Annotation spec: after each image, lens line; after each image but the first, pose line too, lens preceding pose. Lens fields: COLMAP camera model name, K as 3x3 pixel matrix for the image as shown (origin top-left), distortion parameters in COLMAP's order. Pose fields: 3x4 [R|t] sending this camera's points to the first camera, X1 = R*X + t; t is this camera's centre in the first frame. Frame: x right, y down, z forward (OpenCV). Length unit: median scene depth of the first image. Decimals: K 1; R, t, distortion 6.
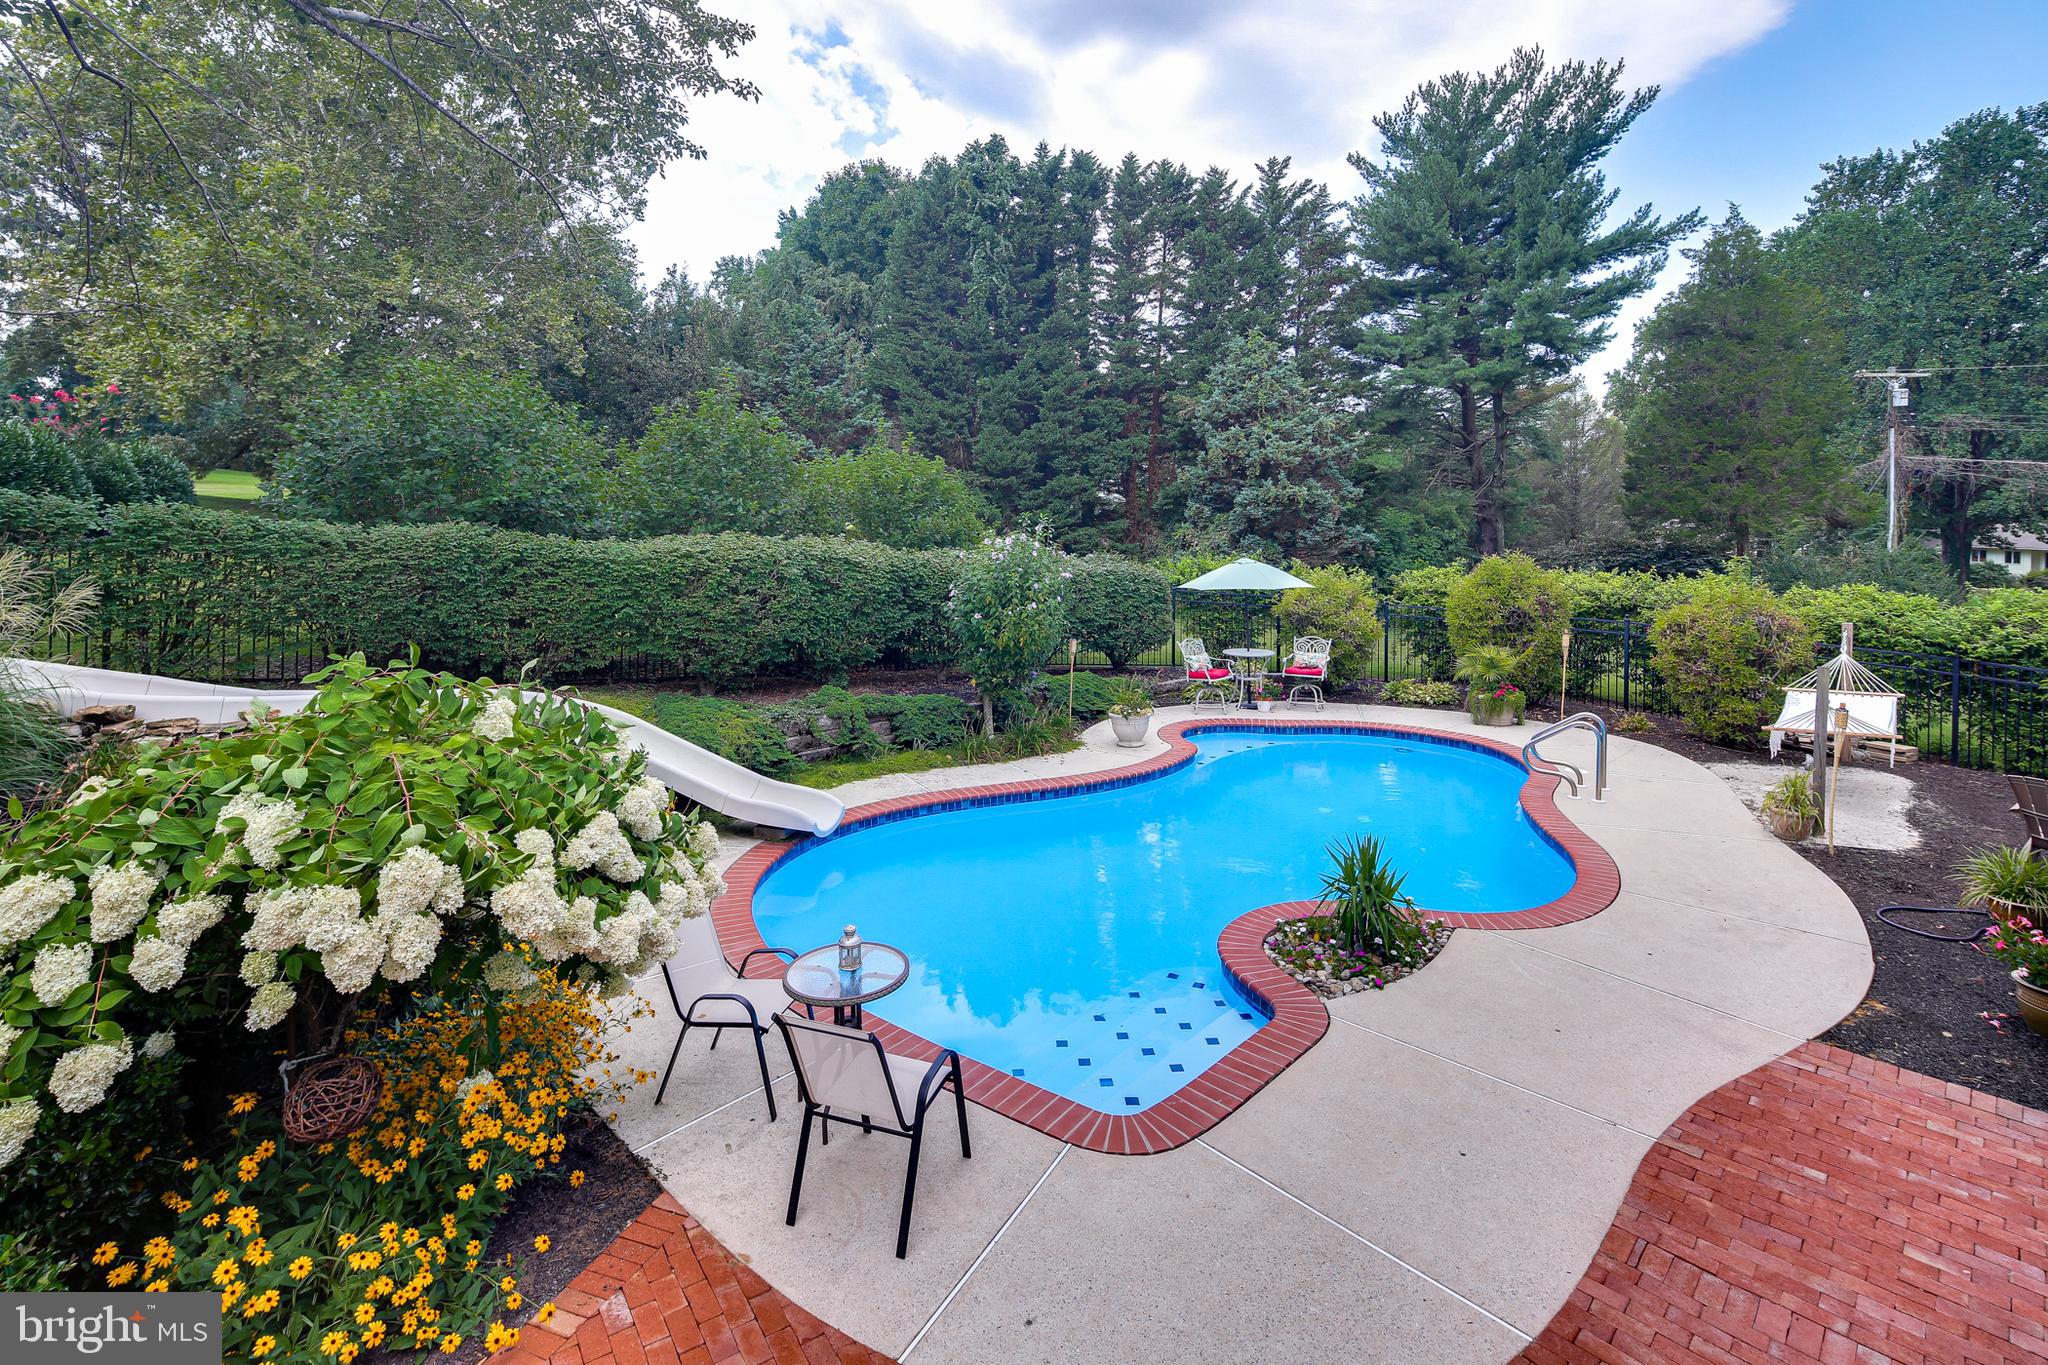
lens RADIAL K [[1009.1, 0, 1019.5], [0, 1009.1, 528.9], [0, 0, 1]] dist [0.013397, -0.009527]
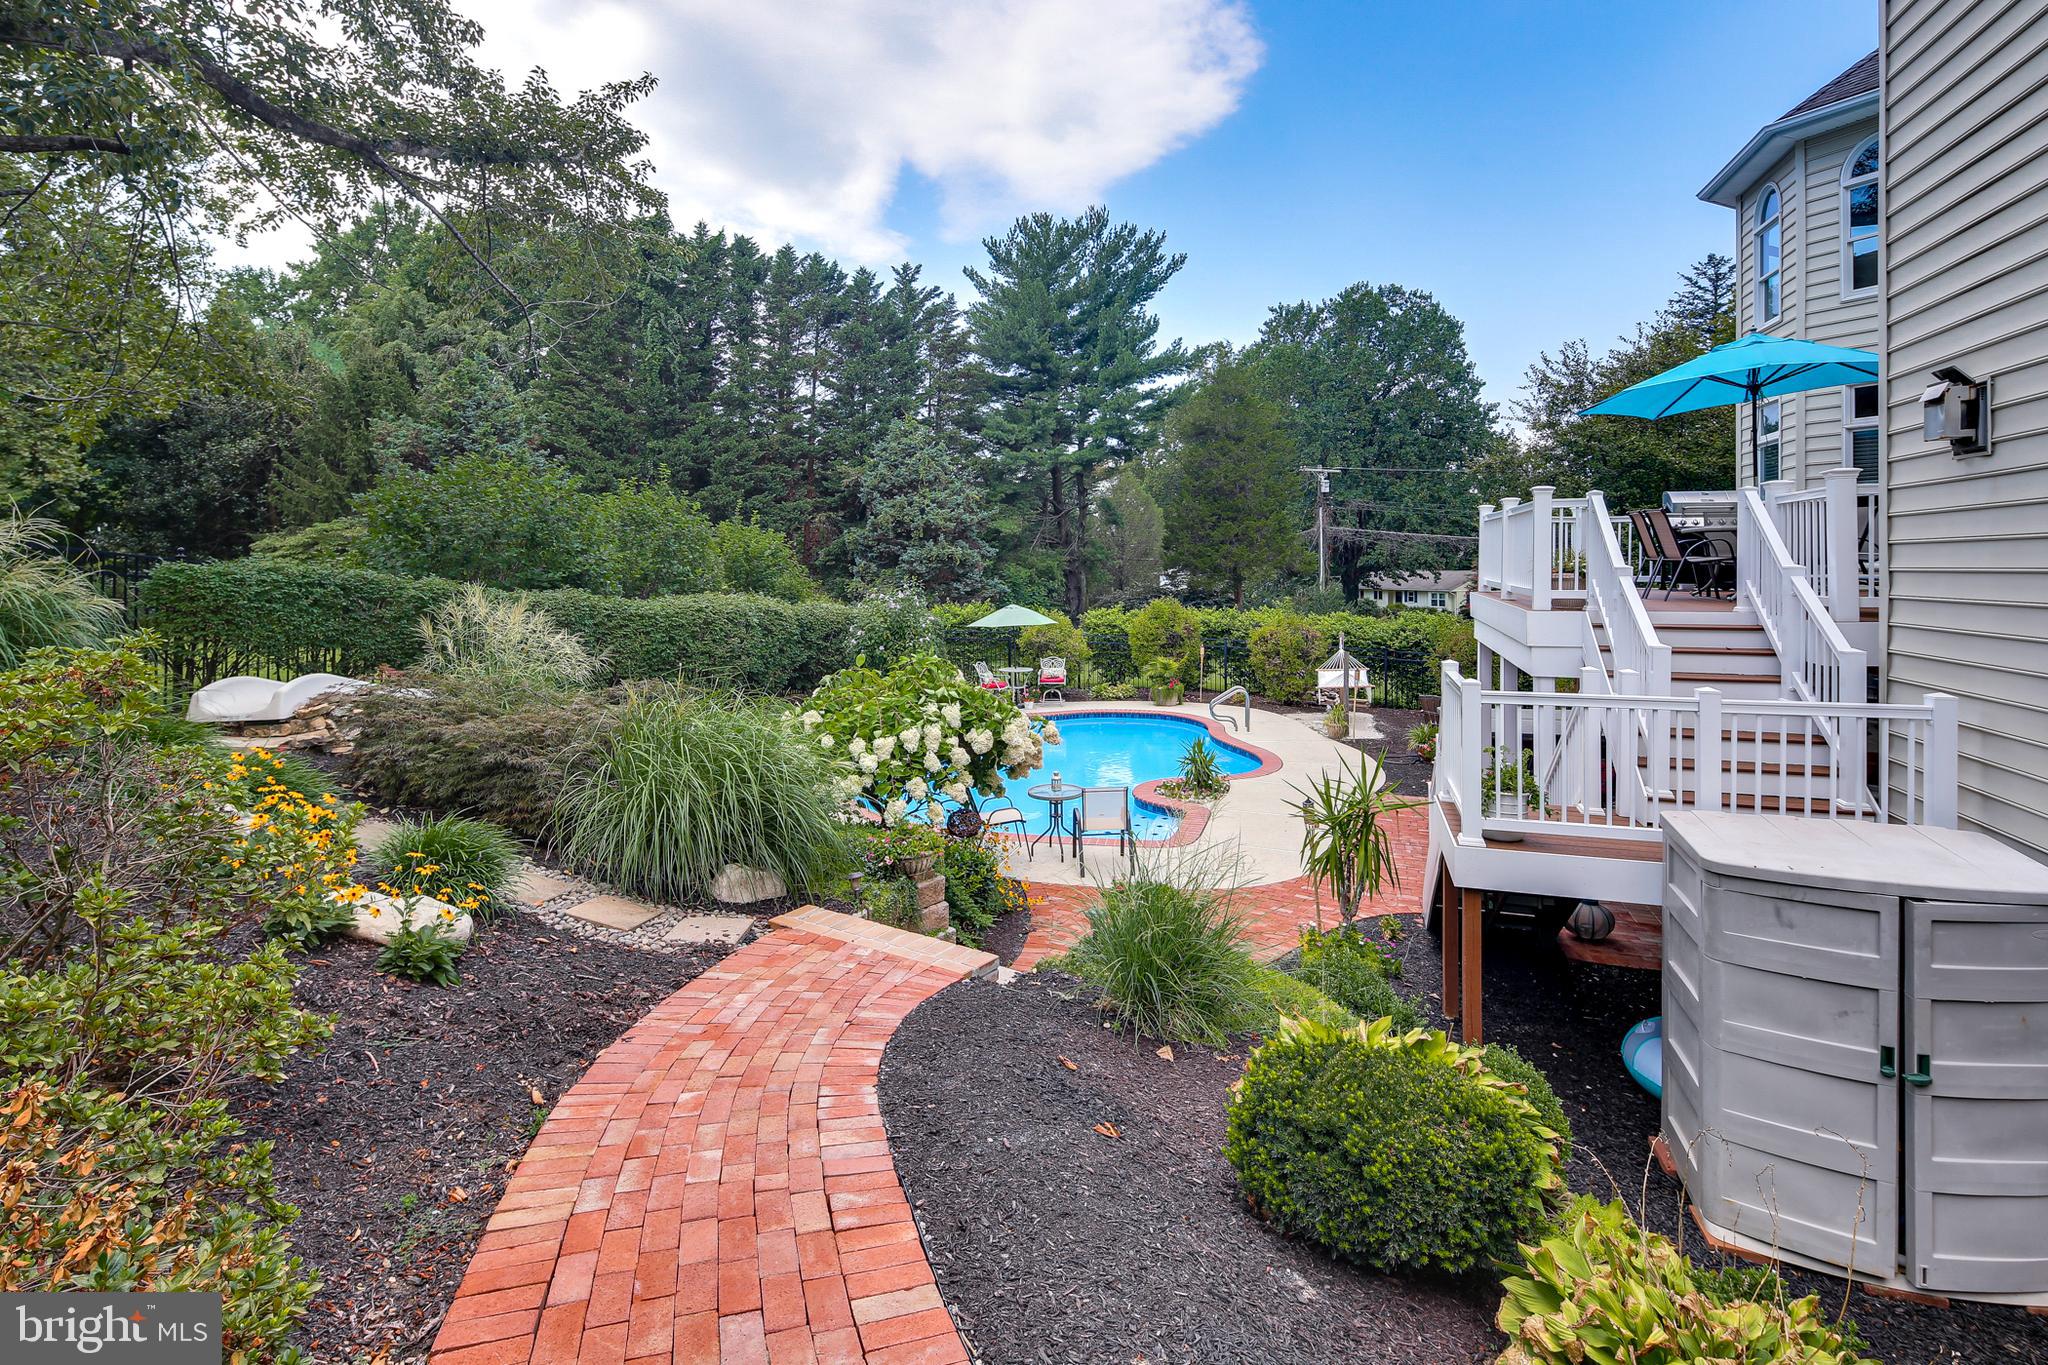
lens RADIAL K [[1030.2, 0, 1030.2], [0, 1030.2, 555.5], [0, 0, 1]] dist [0.000884, 0.000136]
pose [[0.896927, -0.000033, 0.442178, -0.160996], [0.010192, 0.999736, -0.020600, -0.004184], [-0.442060, 0.022983, 0.896691, -0.132868]]
